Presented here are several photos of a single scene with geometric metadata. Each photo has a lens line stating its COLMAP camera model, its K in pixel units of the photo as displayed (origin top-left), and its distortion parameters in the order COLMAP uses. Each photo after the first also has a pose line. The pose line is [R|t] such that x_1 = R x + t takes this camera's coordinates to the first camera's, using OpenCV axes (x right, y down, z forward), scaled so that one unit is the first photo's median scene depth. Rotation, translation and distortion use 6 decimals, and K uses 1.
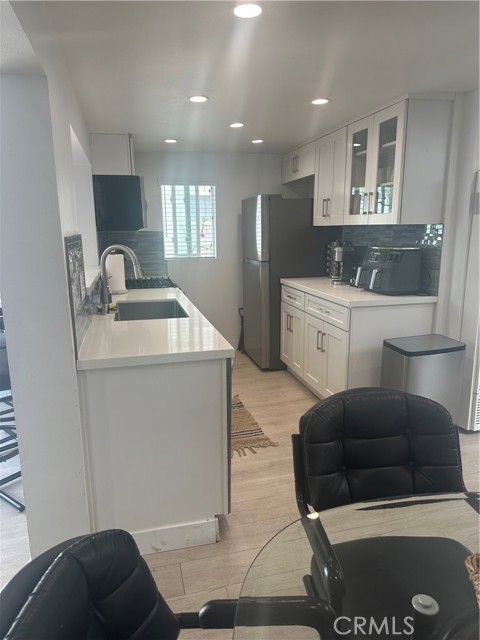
lens RADIAL K [[448.5, 0, 240.1], [0, 448.5, 319.6], [0, 0, 1]] dist [0.056596, -0.068704]
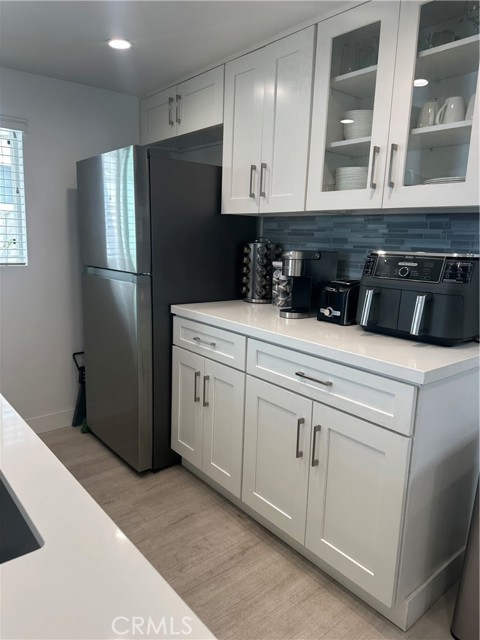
lens RADIAL K [[448.5, 0, 243.7], [0, 448.5, 316.1], [0, 0, 1]] dist [0.056596, -0.068704]
pose [[0.896990, -0.033874, 0.440751, -0.073690], [0.044223, 0.998934, -0.013226, -0.067394], [-0.439833, 0.031355, 0.897532, 0.473289]]
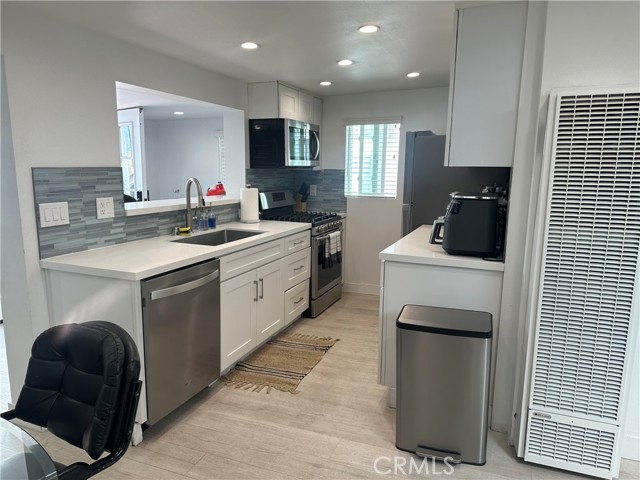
lens RADIAL K [[448.5, 0, 318.6], [0, 448.5, 242.2], [0, 0, 1]] dist [0.056596, -0.068704]
pose [[0.809117, 0.115462, -0.576193, 0.447967], [-0.136239, 0.990650, 0.007202, -0.036052], [0.571637, 0.072672, 0.817282, 0.159737]]
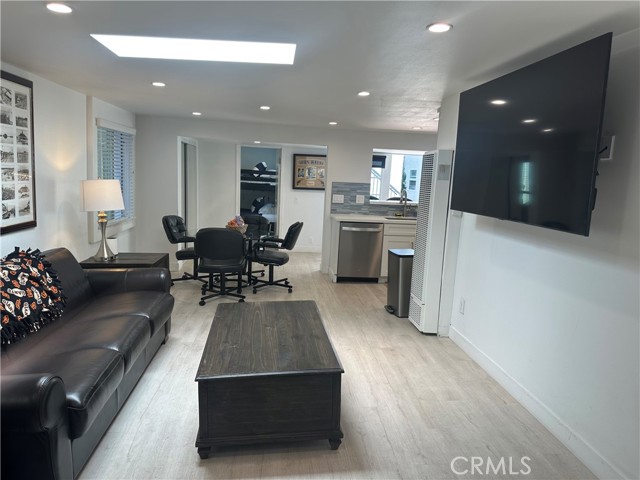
lens RADIAL K [[448.5, 0, 320.8], [0, 448.5, 240.0], [0, 0, 1]] dist [0.056596, -0.068704]
pose [[-0.116559, 0.148144, -0.982073, 1.451110], [-0.250502, 0.952459, 0.173408, -0.144471], [0.961074, 0.266224, -0.073907, 0.537858]]
